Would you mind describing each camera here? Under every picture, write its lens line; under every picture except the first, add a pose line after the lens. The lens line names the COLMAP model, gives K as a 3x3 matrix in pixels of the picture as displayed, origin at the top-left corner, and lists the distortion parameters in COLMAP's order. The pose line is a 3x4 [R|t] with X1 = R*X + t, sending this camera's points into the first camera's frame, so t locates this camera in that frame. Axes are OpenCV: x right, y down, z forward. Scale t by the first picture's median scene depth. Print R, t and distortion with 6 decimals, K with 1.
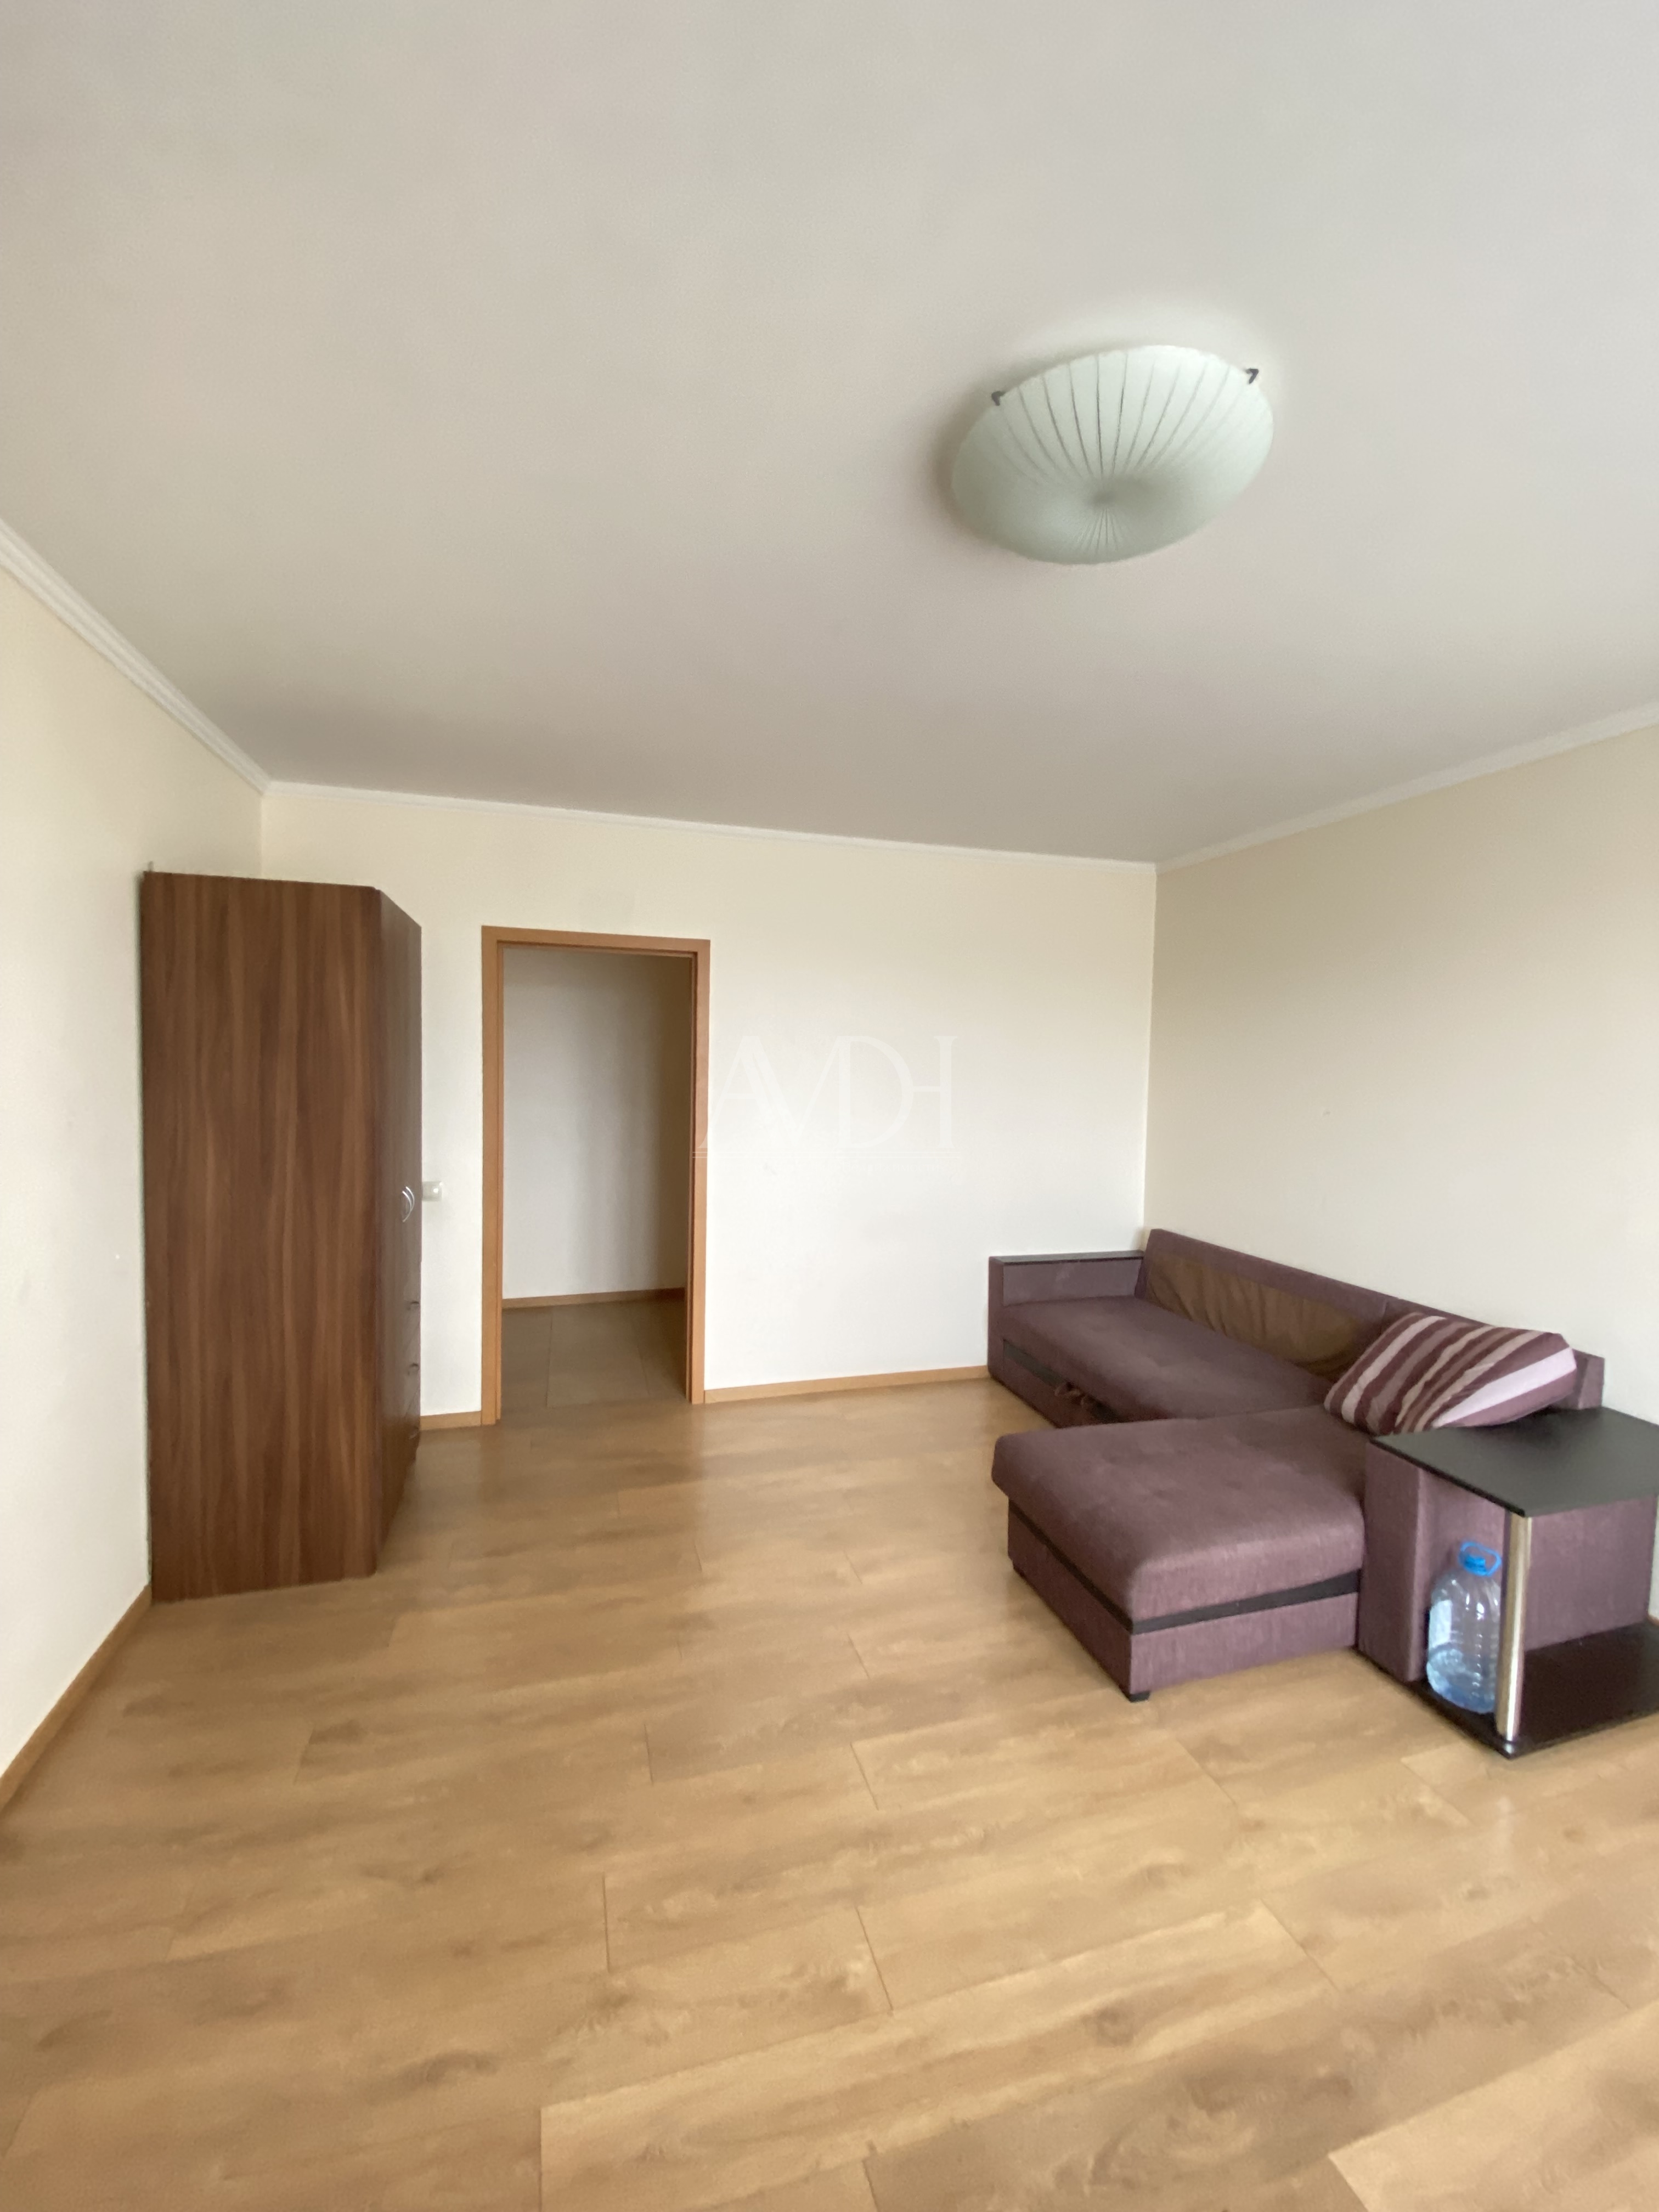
lens RADIAL K [[894.8, 0, 835.6], [0, 894.8, 1104.3], [0, 0, 1]] dist [0.041403, -0.028938]
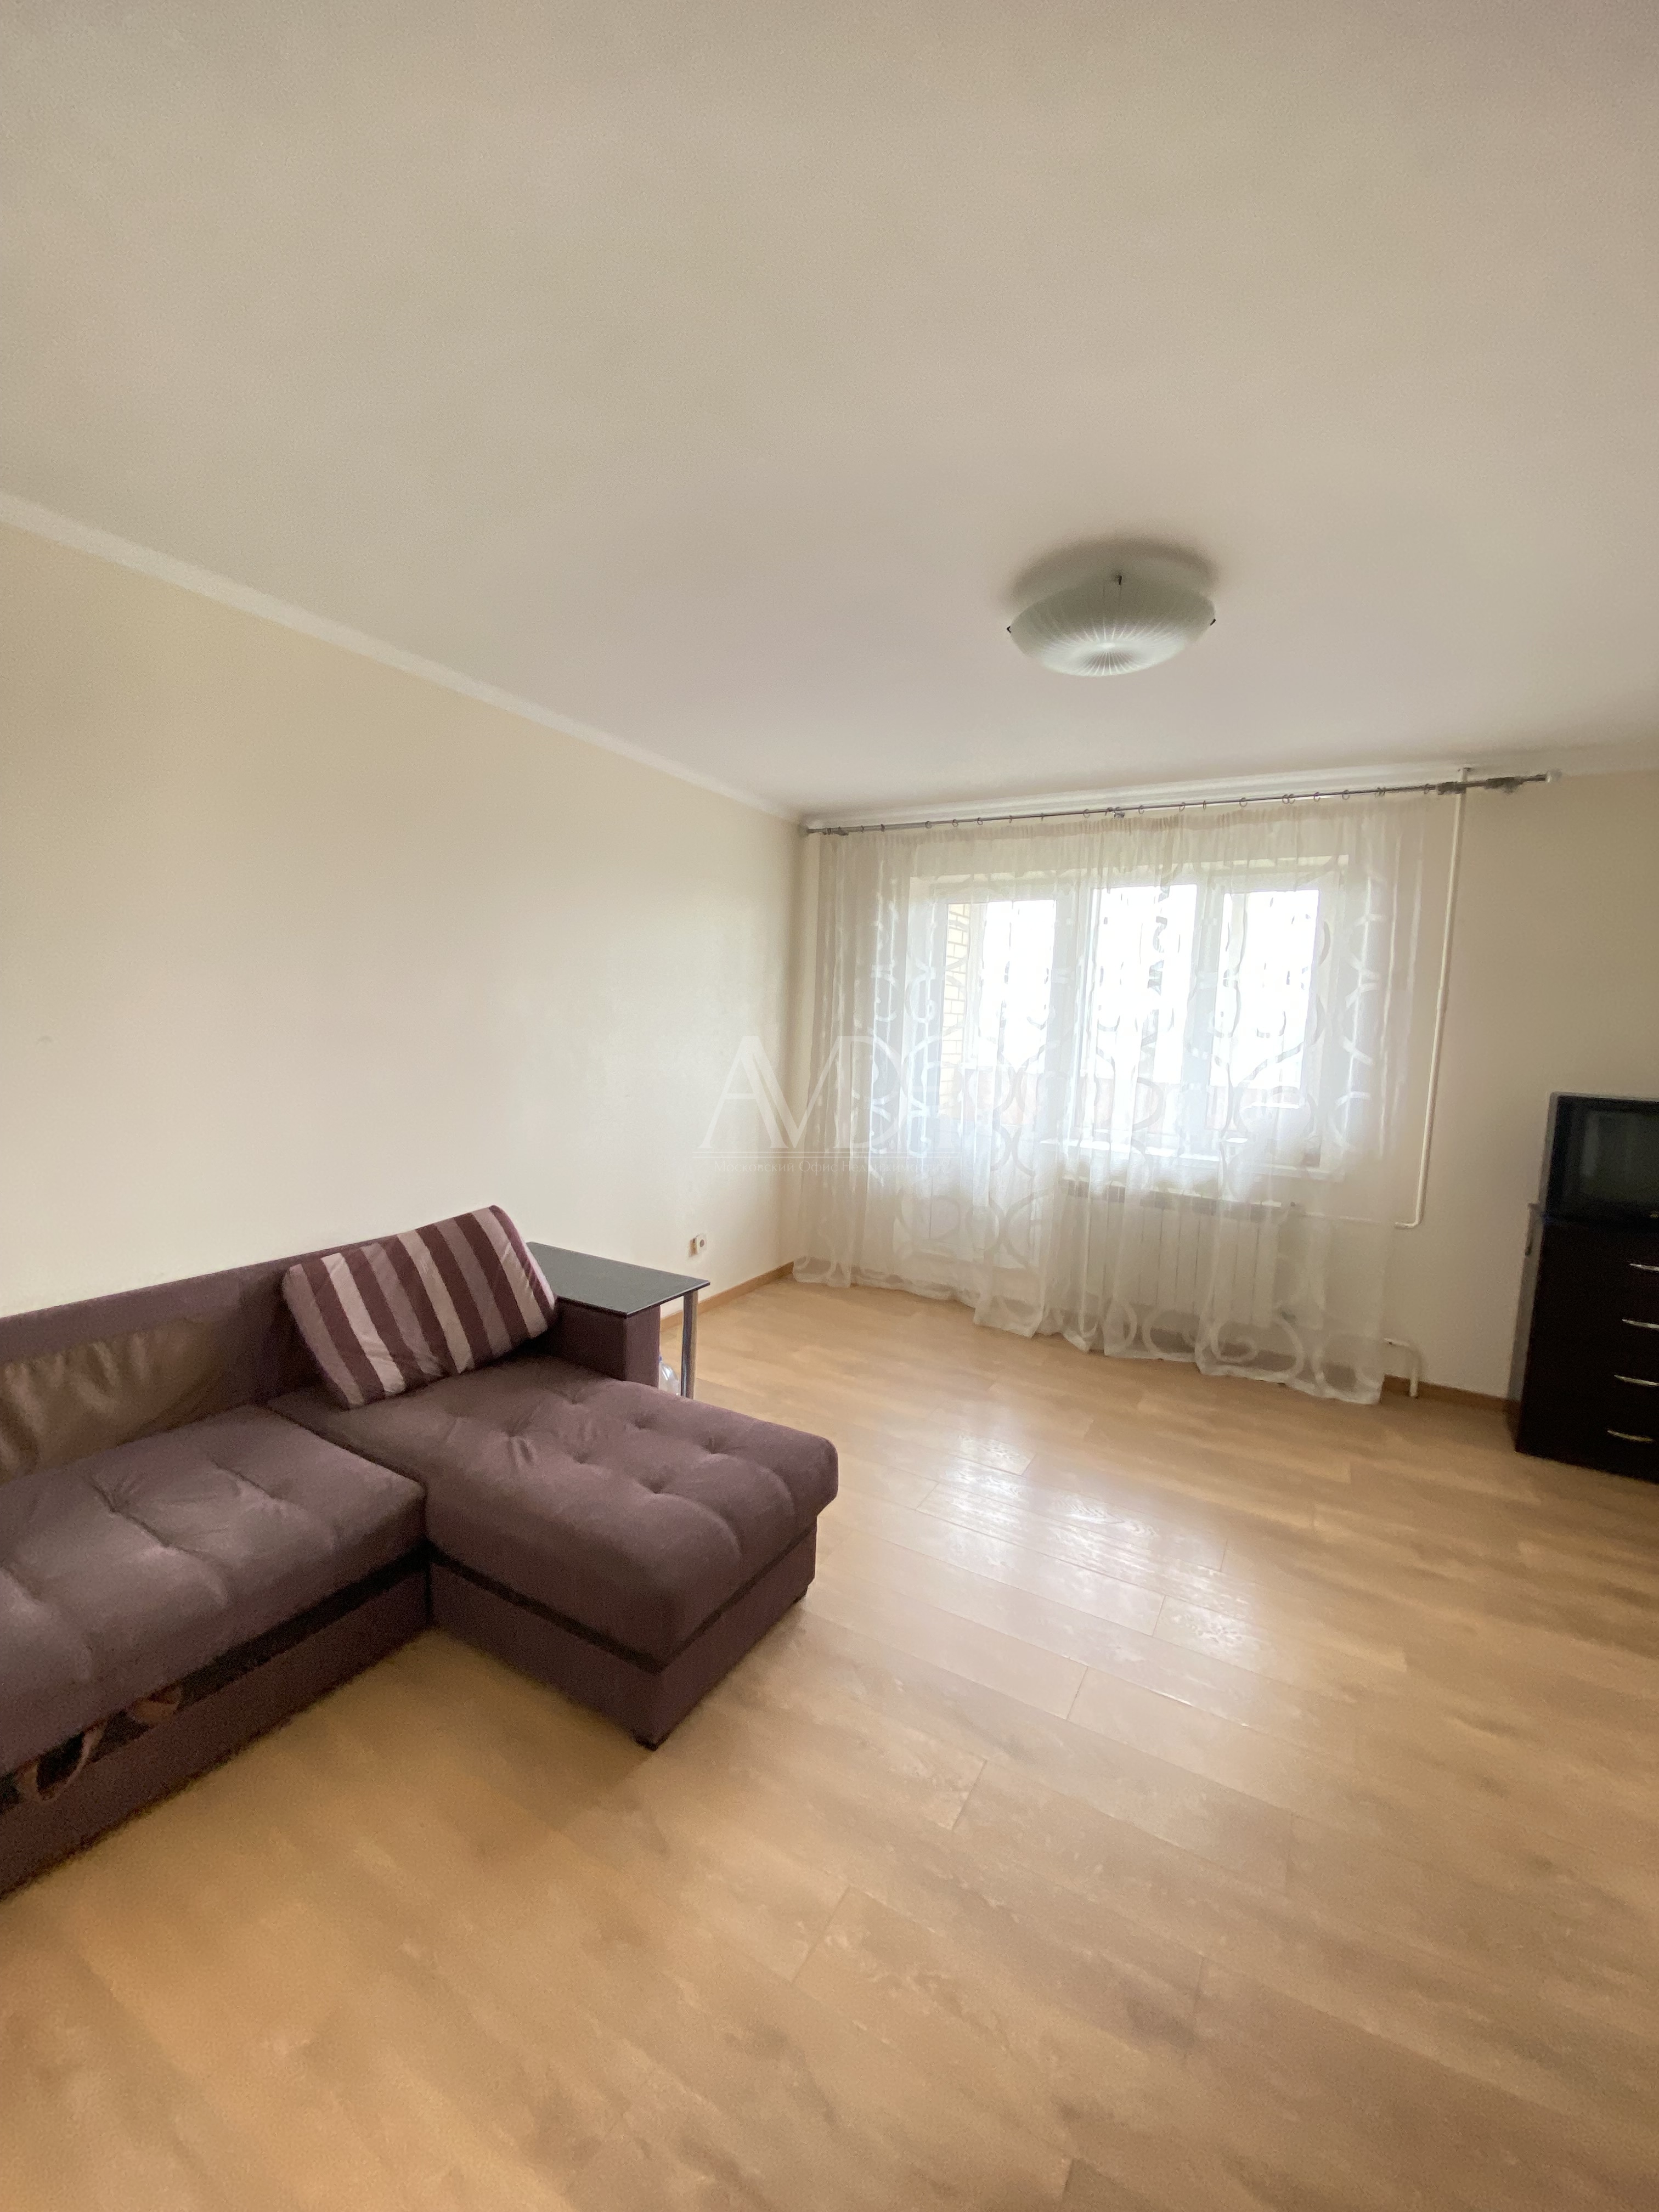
lens RADIAL K [[888.7, 0, 825.7], [0, 888.7, 1117.7], [0, 0, 1]] dist [-0.011506, -0.024993]
pose [[-0.690681, -0.120093, 0.713118, -0.340791], [-0.006578, 0.987117, 0.159865, -0.051740], [-0.723129, 0.105725, -0.682573, 1.546935]]
